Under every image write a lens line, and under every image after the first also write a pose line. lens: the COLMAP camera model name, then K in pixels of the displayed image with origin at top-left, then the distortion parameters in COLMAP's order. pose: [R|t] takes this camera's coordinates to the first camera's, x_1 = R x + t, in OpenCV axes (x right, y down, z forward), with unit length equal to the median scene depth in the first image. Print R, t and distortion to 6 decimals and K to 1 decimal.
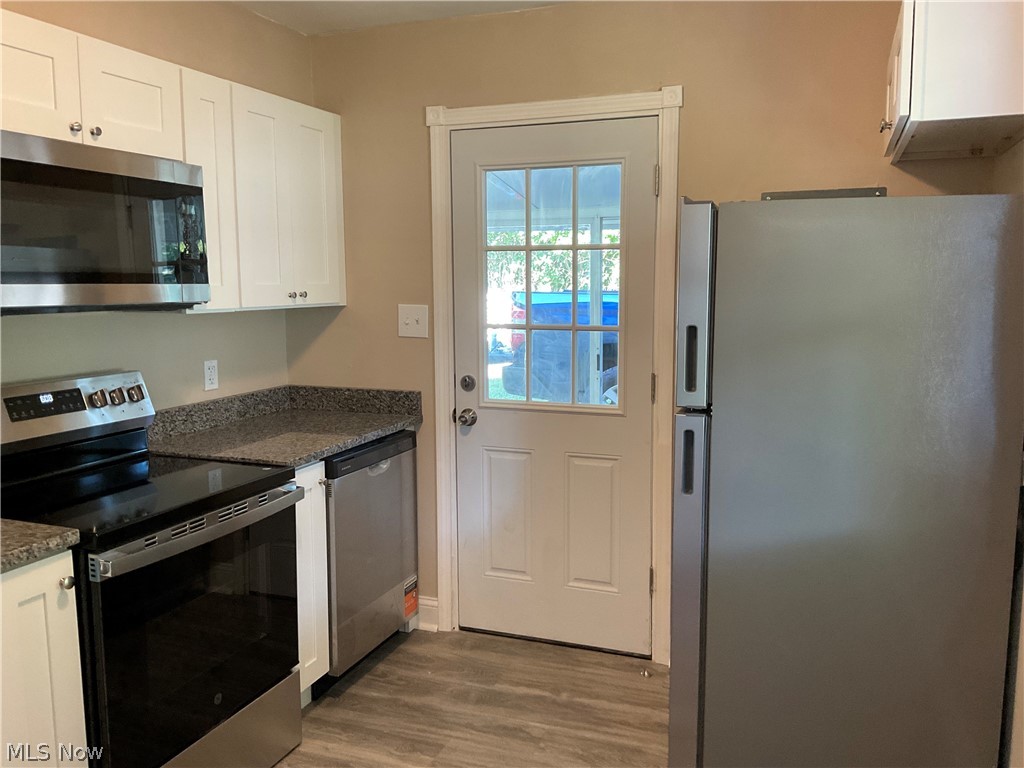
lens RADIAL K [[860.9, 0, 512.0], [0, 860.9, 384.0], [0, 0, 1]] dist [0.090489, -0.265319]
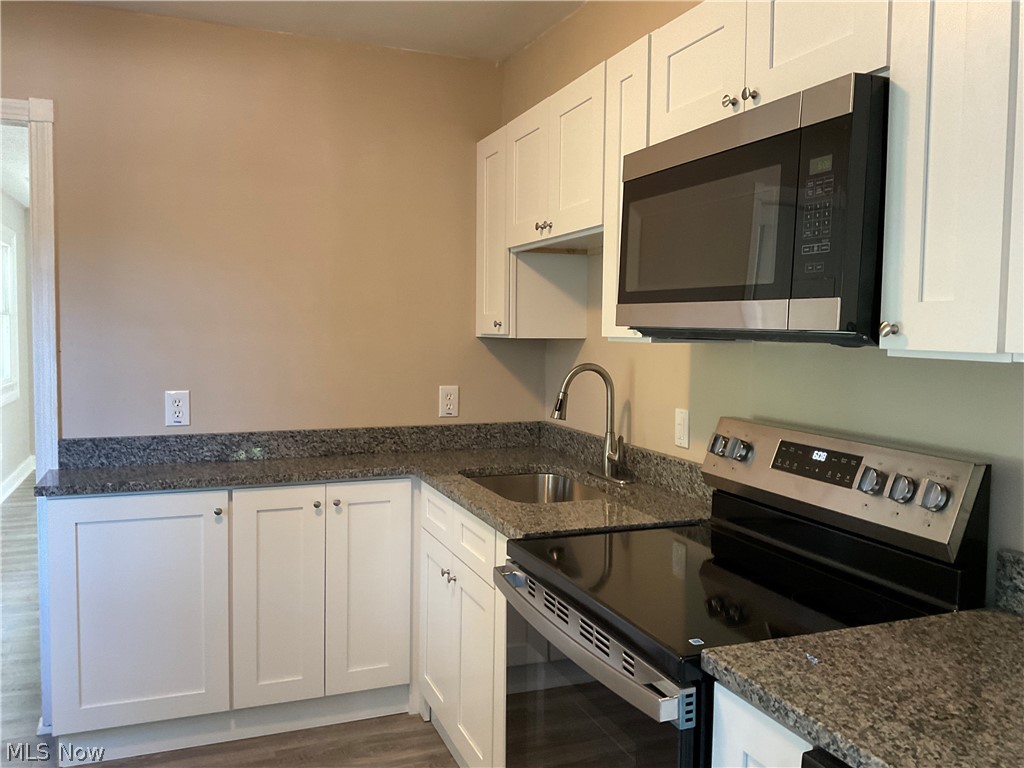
lens RADIAL K [[860.9, 0, 512.0], [0, 860.9, 384.0], [0, 0, 1]] dist [0.090489, -0.265319]
pose [[-0.743191, 0.043464, -0.667666, 0.152363], [-0.087103, 0.983111, 0.160955, -0.140618], [0.663385, 0.177776, -0.726853, 1.355204]]
